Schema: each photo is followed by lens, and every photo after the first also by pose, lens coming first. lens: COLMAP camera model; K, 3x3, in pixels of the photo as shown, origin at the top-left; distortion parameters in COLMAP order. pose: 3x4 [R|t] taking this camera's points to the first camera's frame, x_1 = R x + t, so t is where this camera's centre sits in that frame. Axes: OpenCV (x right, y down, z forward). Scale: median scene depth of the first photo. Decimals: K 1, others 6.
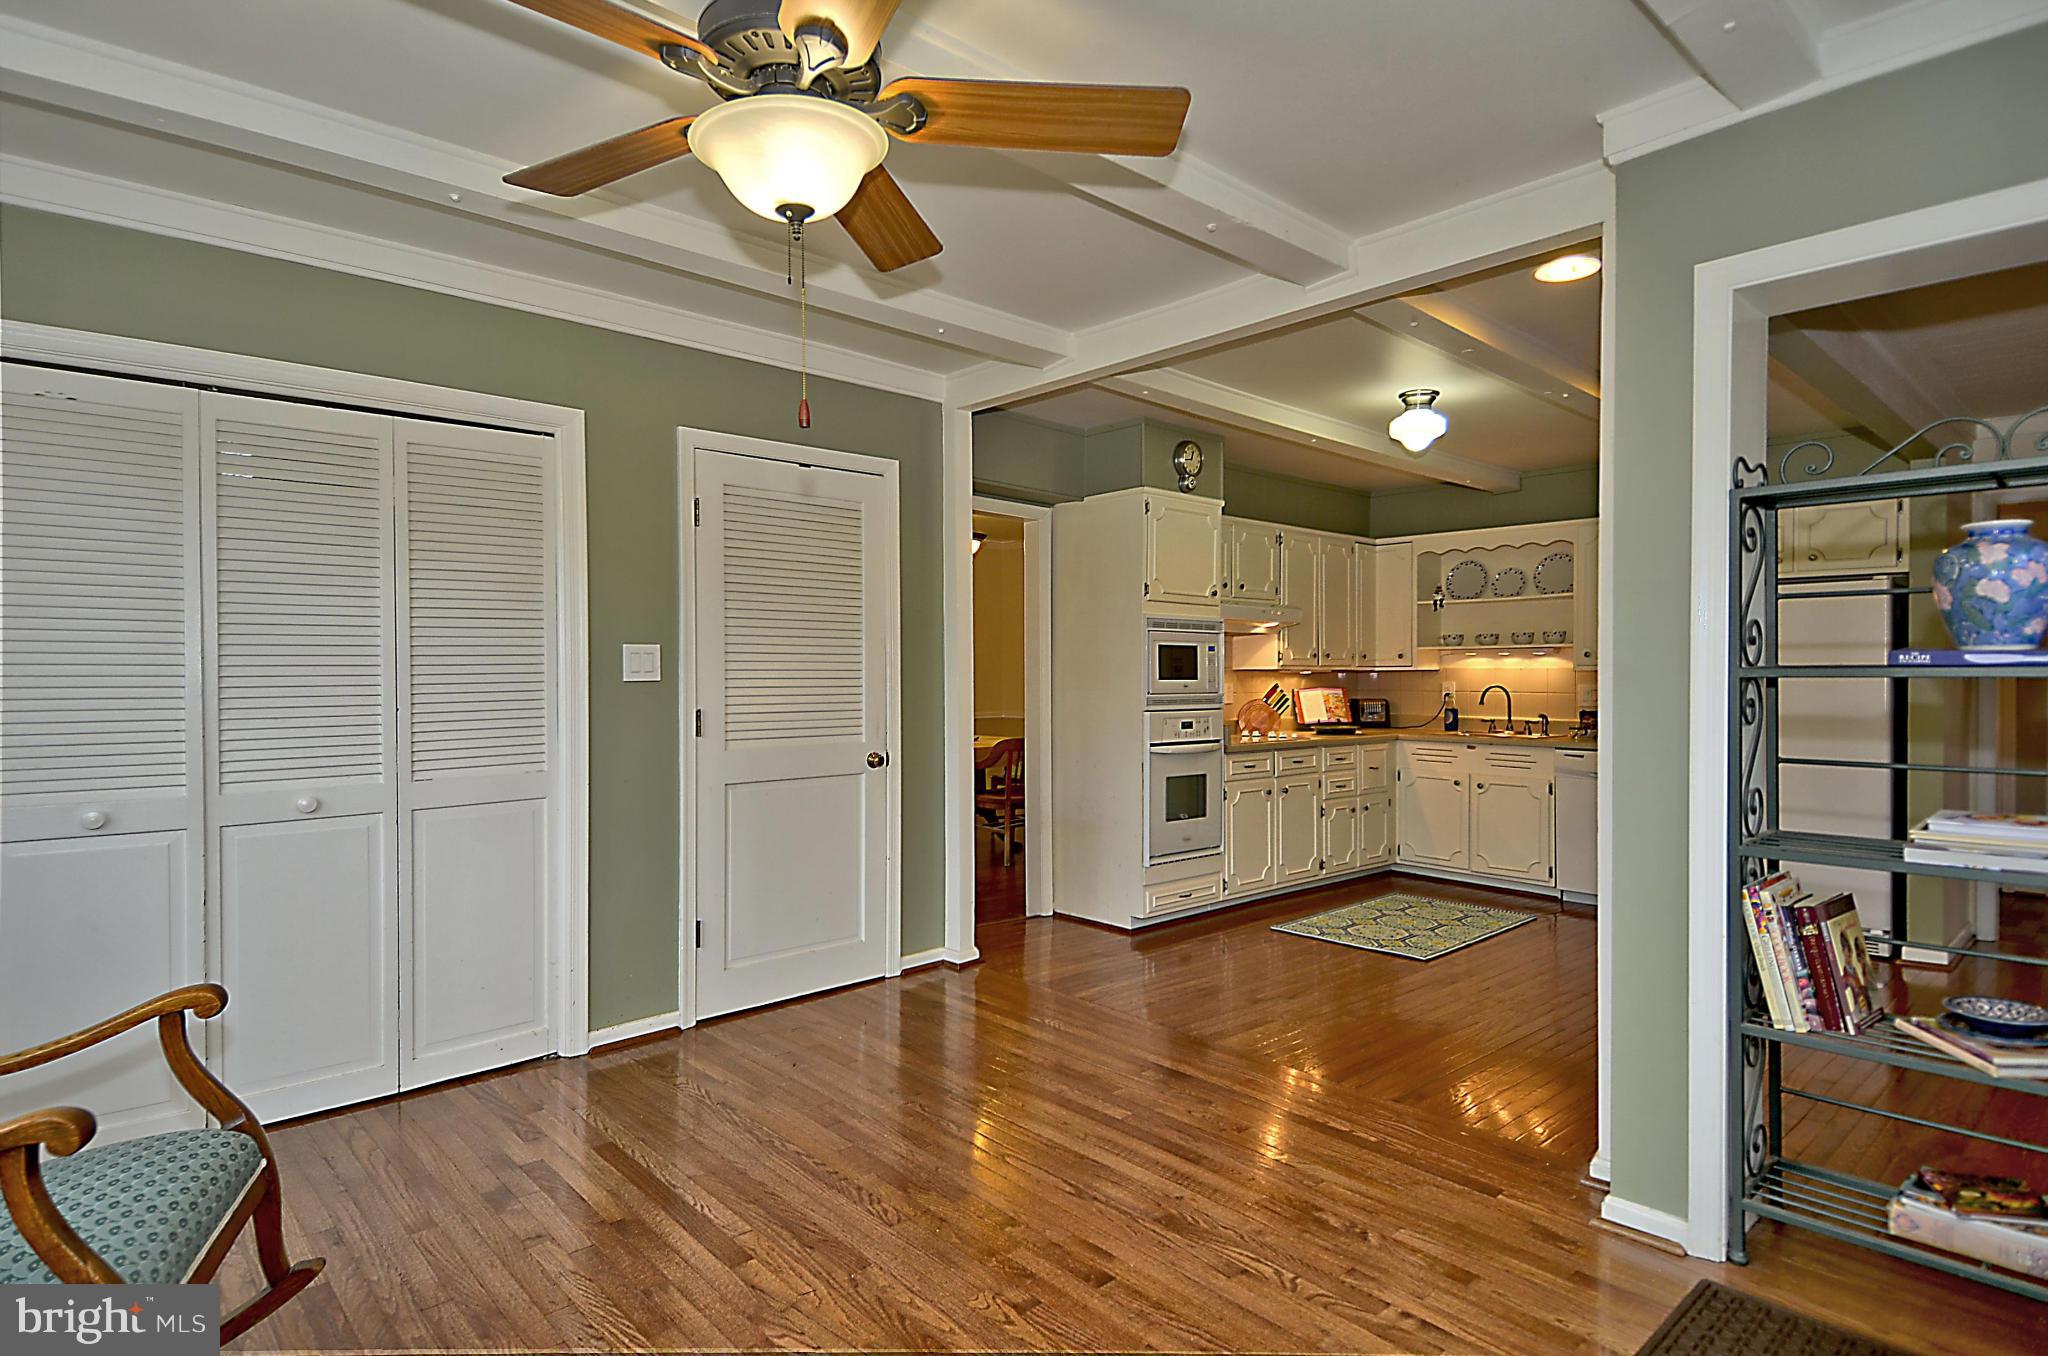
lens RADIAL K [[1075.7, 0, 1028.9], [0, 1075.7, 676.3], [0, 0, 1]] dist [0.031527, 0.000543]
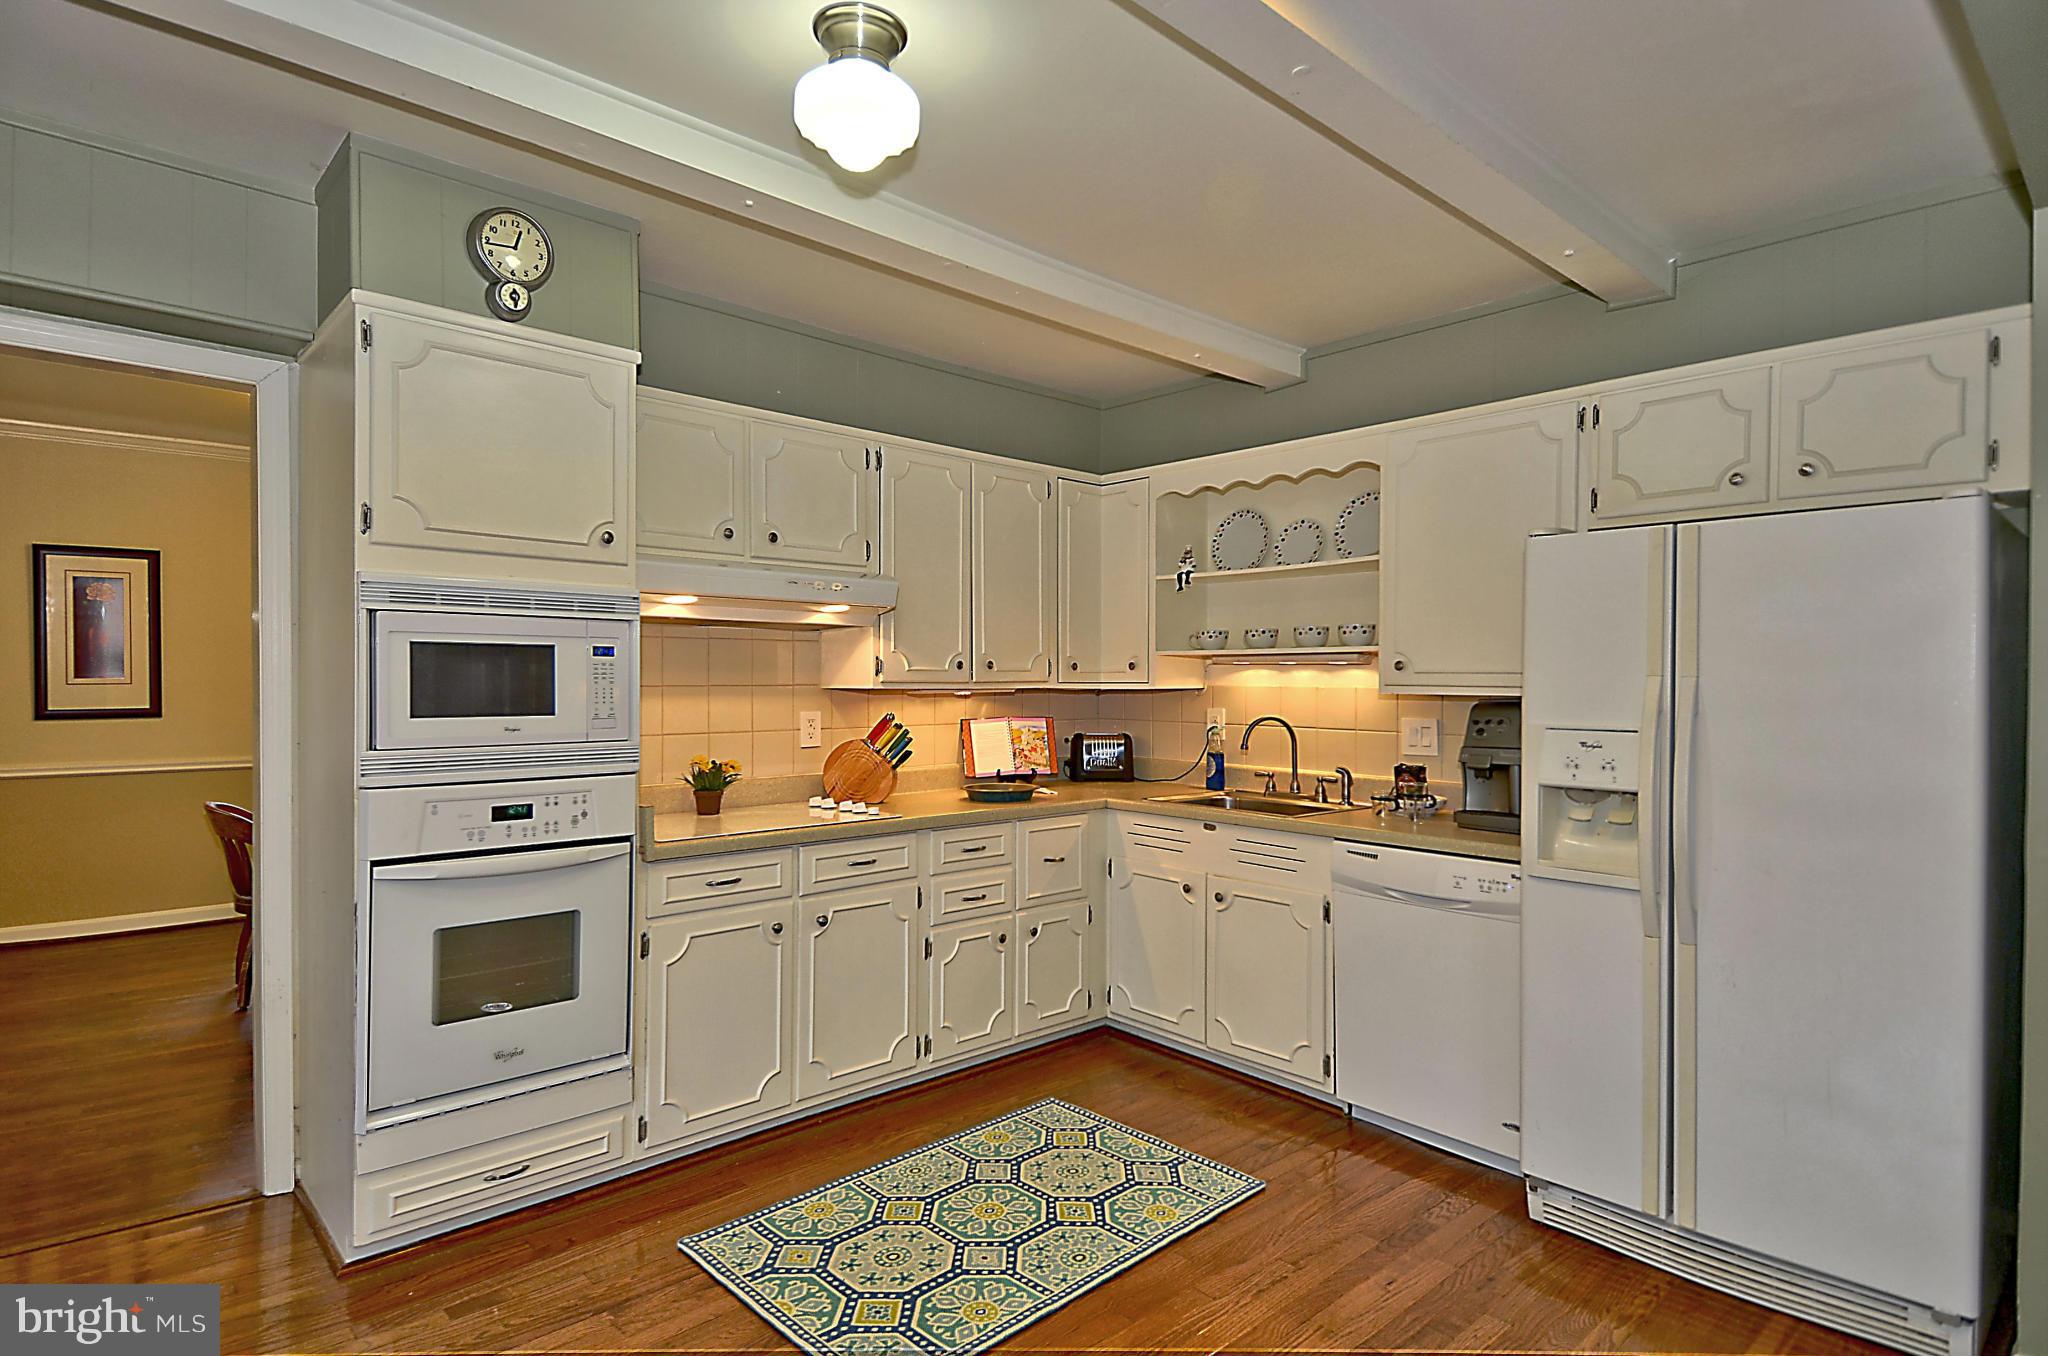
lens RADIAL K [[1075.7, 0, 1018.9], [0, 1075.7, 680.9], [0, 0, 1]] dist [0.031527, 0.000543]
pose [[0.999966, 0.003070, 0.007609, 0.291989], [-0.003061, 0.999995, -0.001187, -0.010031], [-0.007613, 0.001164, 0.999970, 0.416078]]
